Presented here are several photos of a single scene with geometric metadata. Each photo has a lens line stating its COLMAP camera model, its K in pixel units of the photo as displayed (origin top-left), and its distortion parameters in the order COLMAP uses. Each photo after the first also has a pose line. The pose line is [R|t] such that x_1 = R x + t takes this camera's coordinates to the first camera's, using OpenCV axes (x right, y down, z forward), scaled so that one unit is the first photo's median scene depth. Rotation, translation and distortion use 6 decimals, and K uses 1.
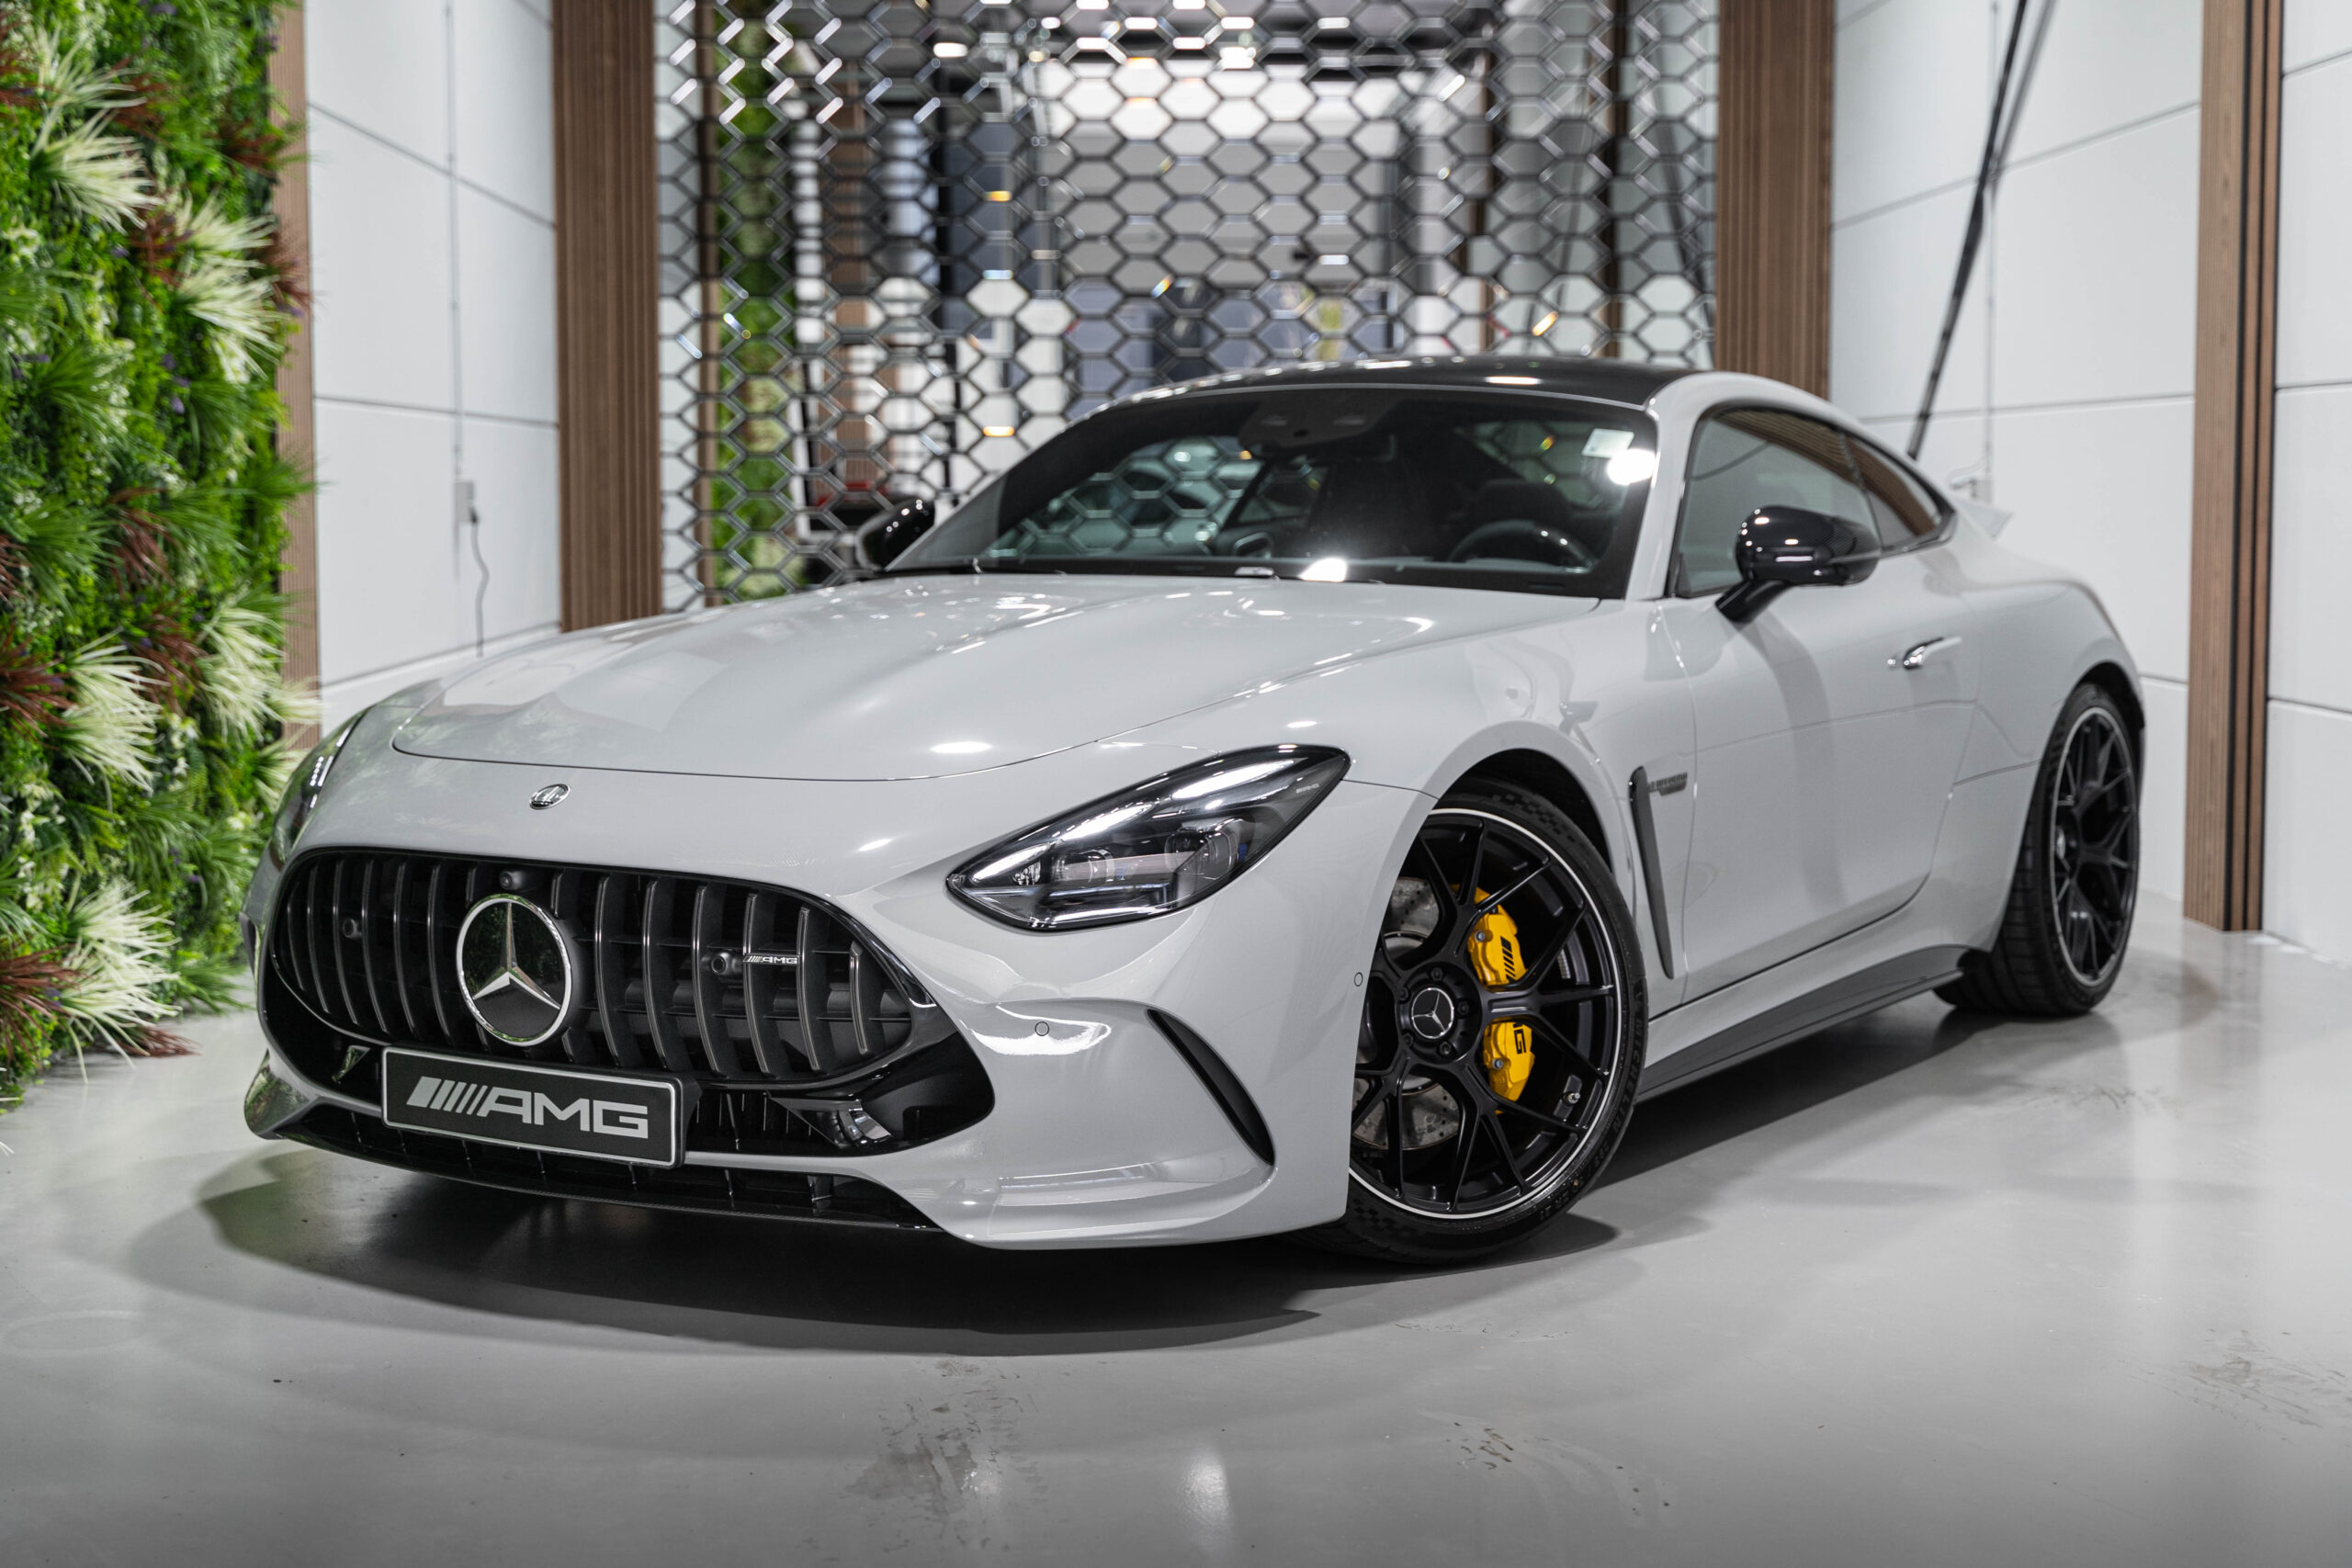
lens RADIAL K [[3400.5, 0, 1154.1], [0, 3400.5, 780.5], [0, 0, 1]] dist [-0.013037, 0.000000]
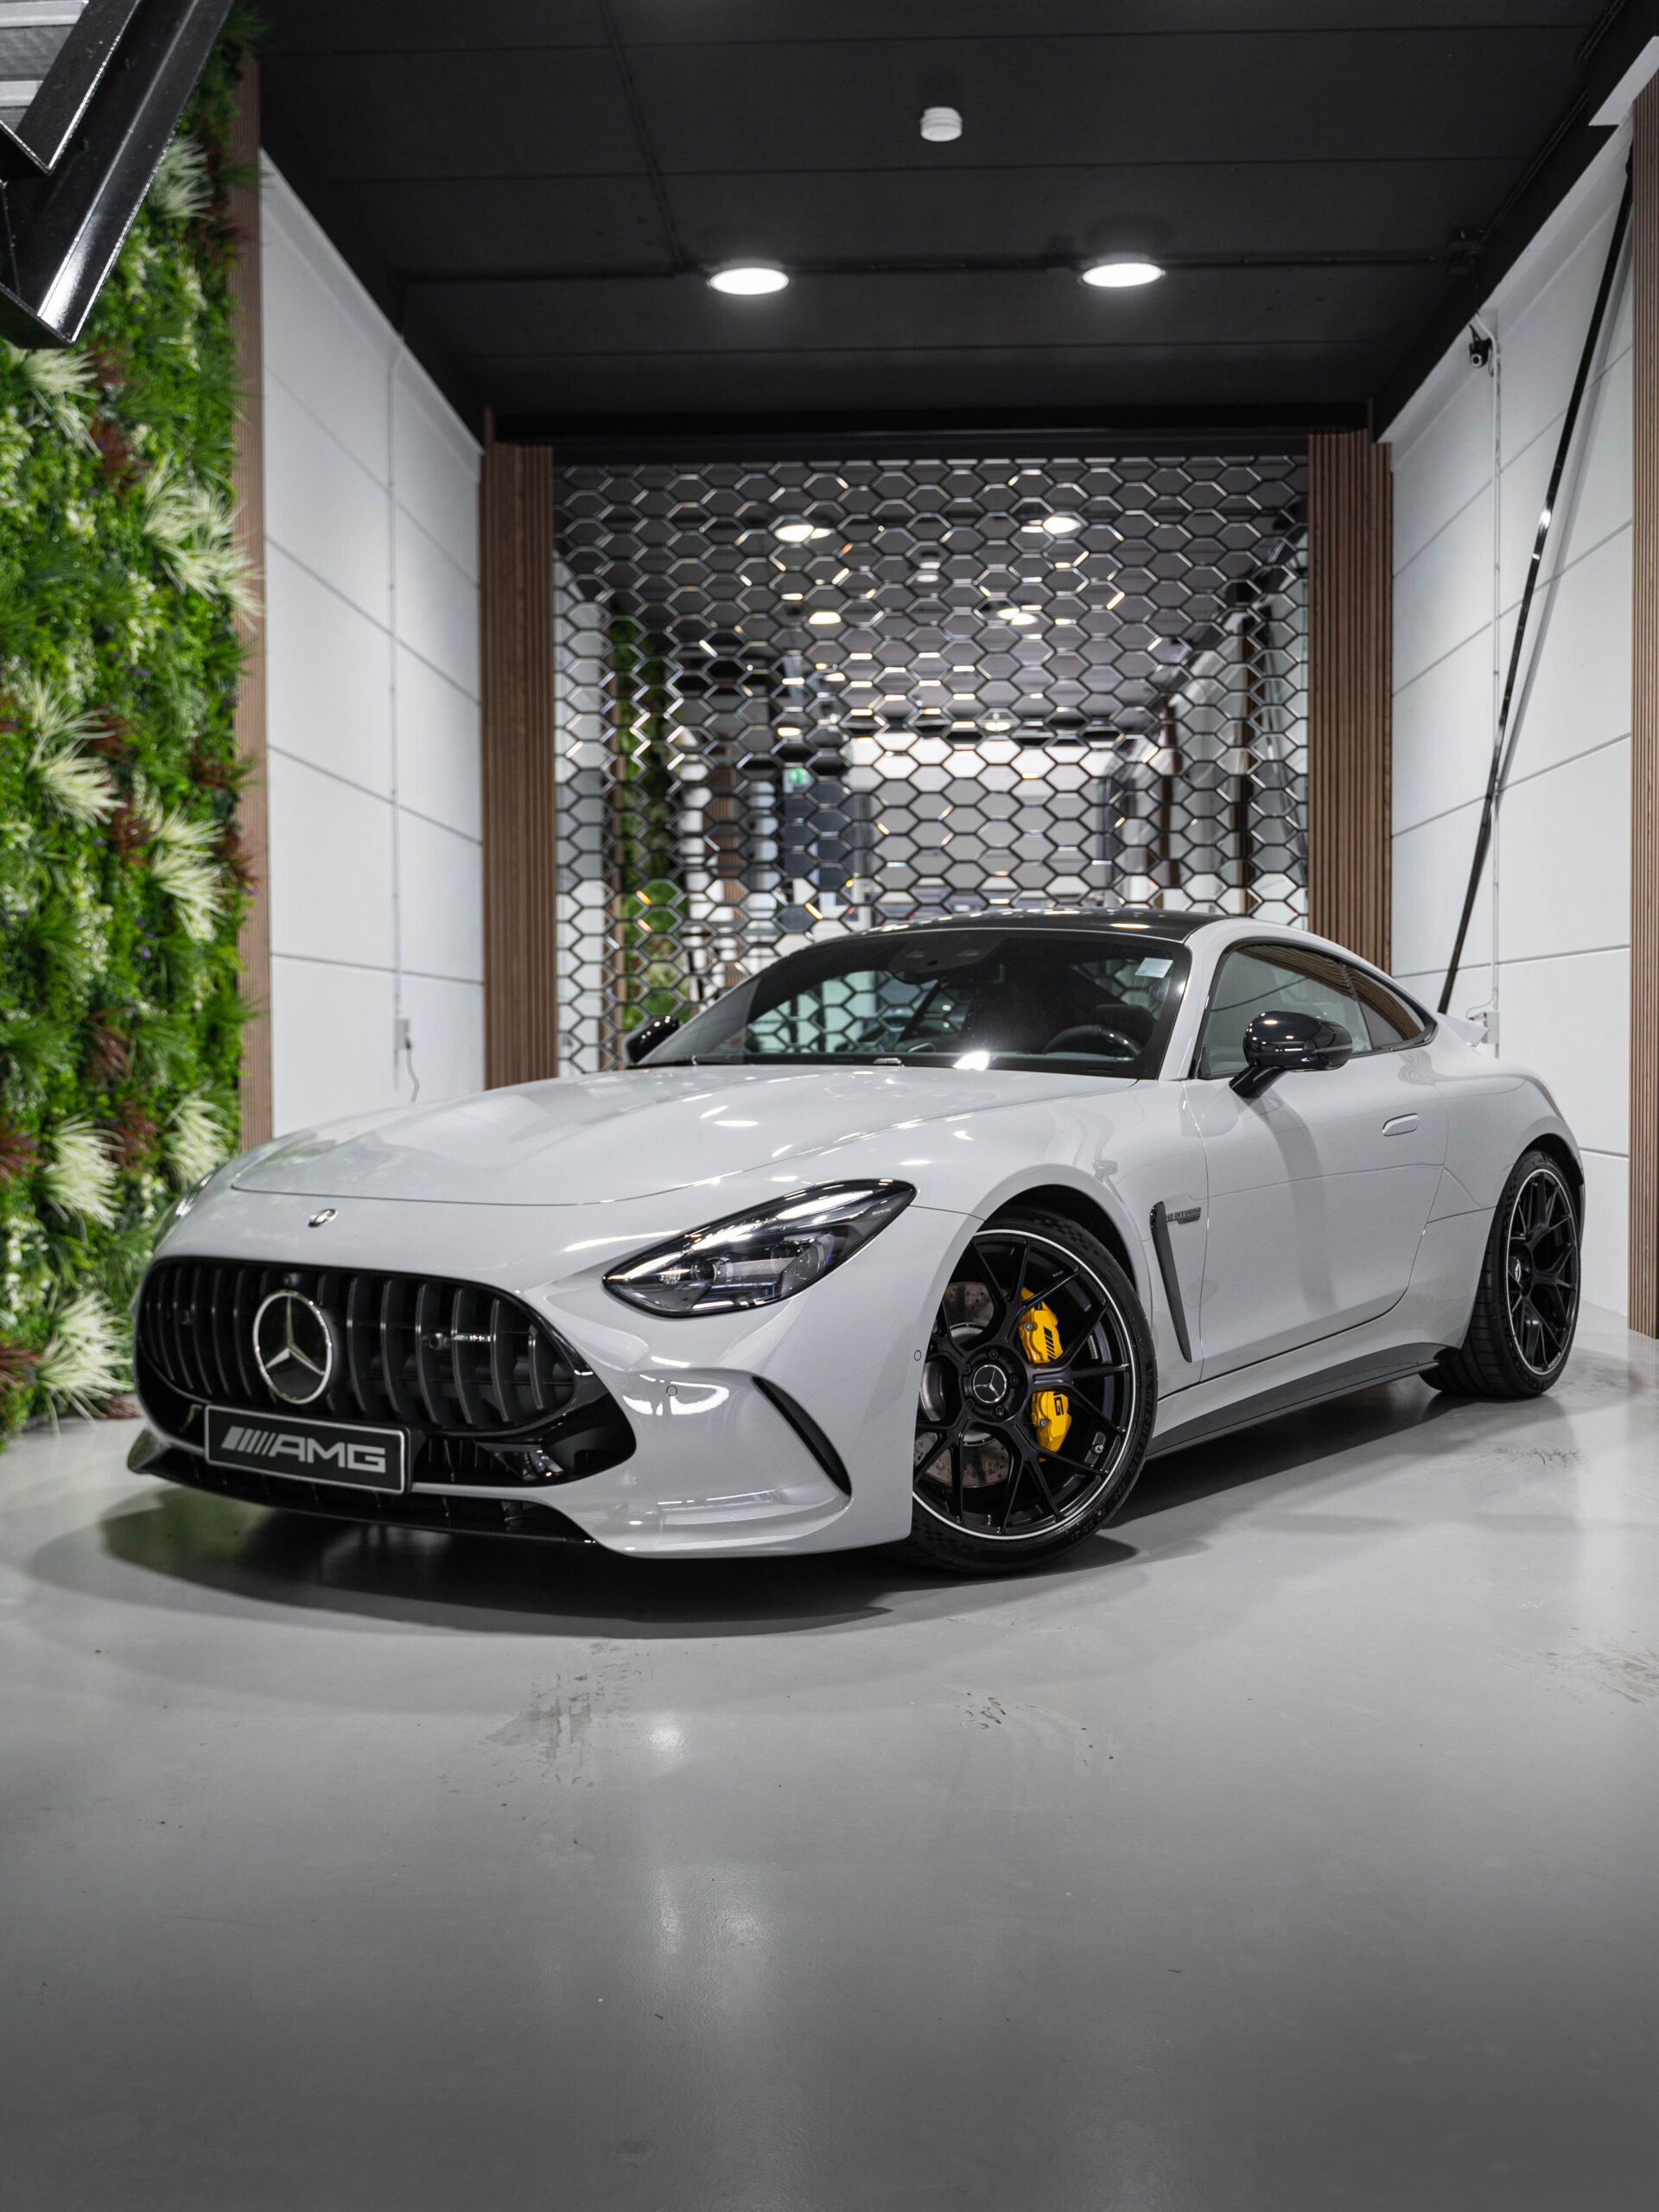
lens RADIAL K [[2378.2, 0, 826.5], [0, 2378.2, 1140.4], [0, 0, 1]] dist [-0.019105, 0.000000]
pose [[0.998324, -0.001517, -0.057848, 0.065389], [-0.001084, 0.998991, -0.044905, 0.013705], [0.057857, 0.044892, 0.997315, 0.059542]]
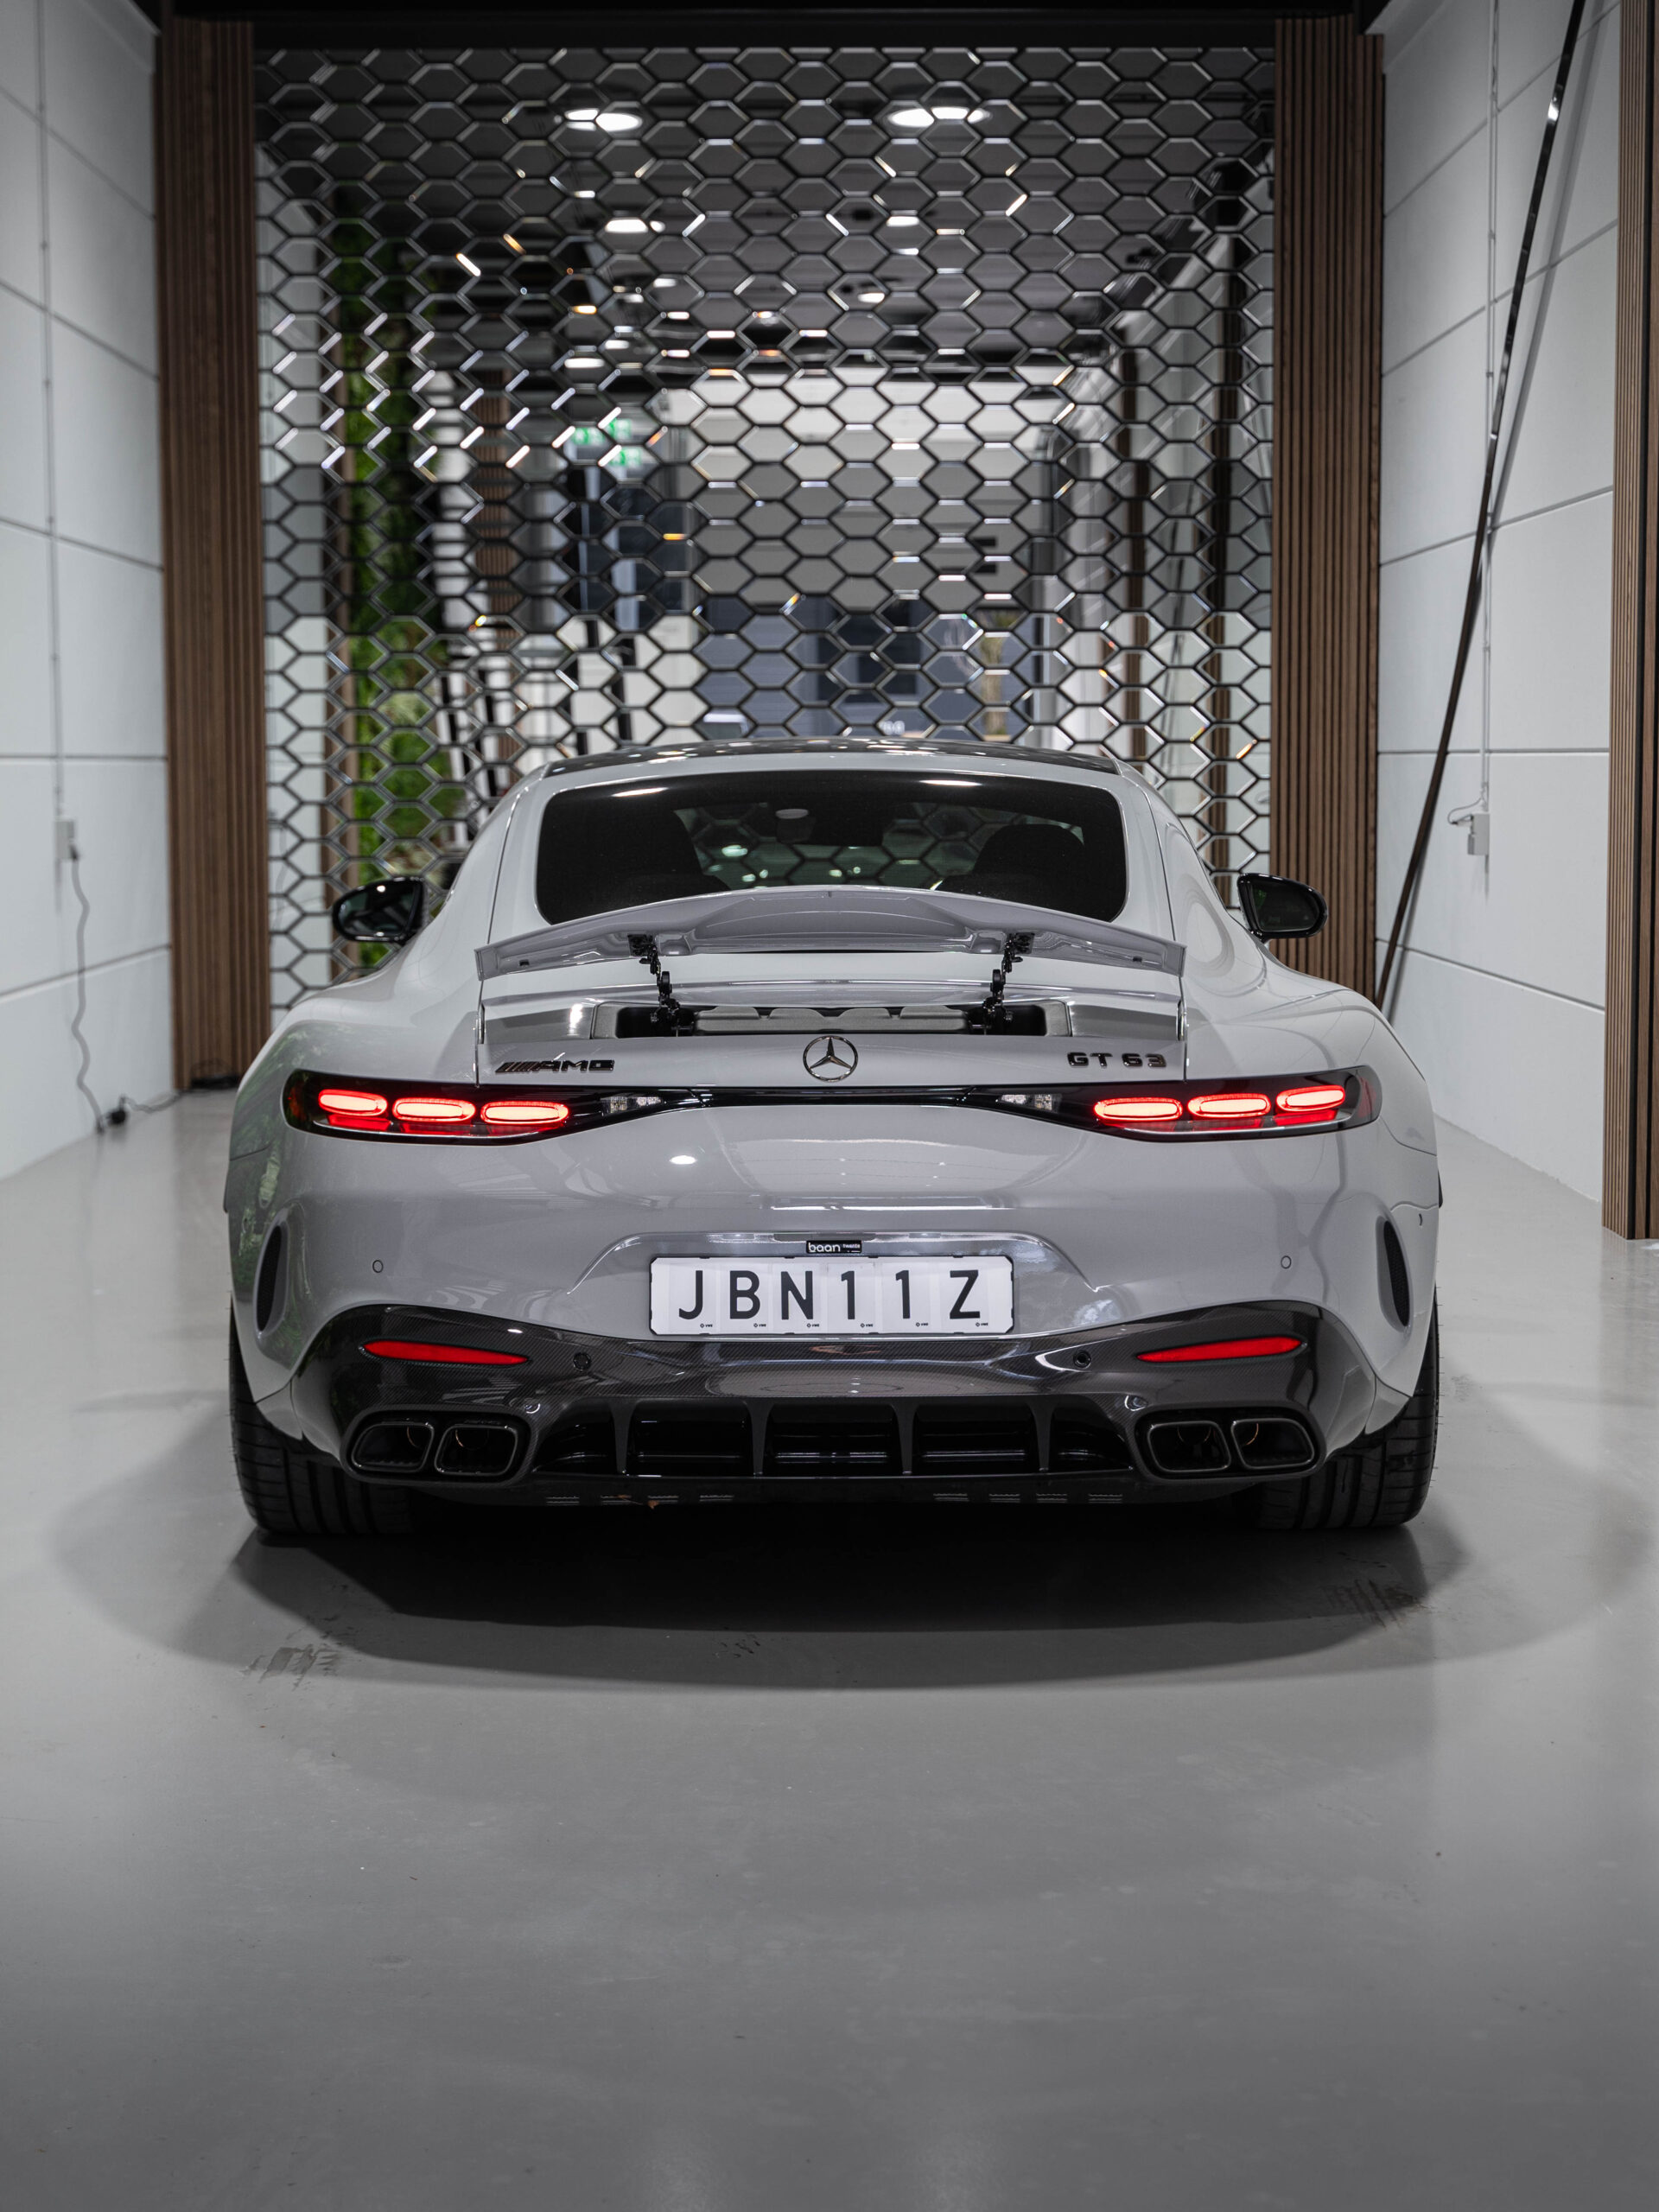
lens RADIAL K [[3541.1, 0, 827.2], [0, 3541.1, 1110.0], [0, 0, 1]] dist [-0.006964, 0.000000]
pose [[0.999952, -0.001546, -0.009672, 0.105206], [0.001637, 0.999954, 0.009443, -0.014718], [0.009657, -0.009458, 0.999909, -0.254221]]
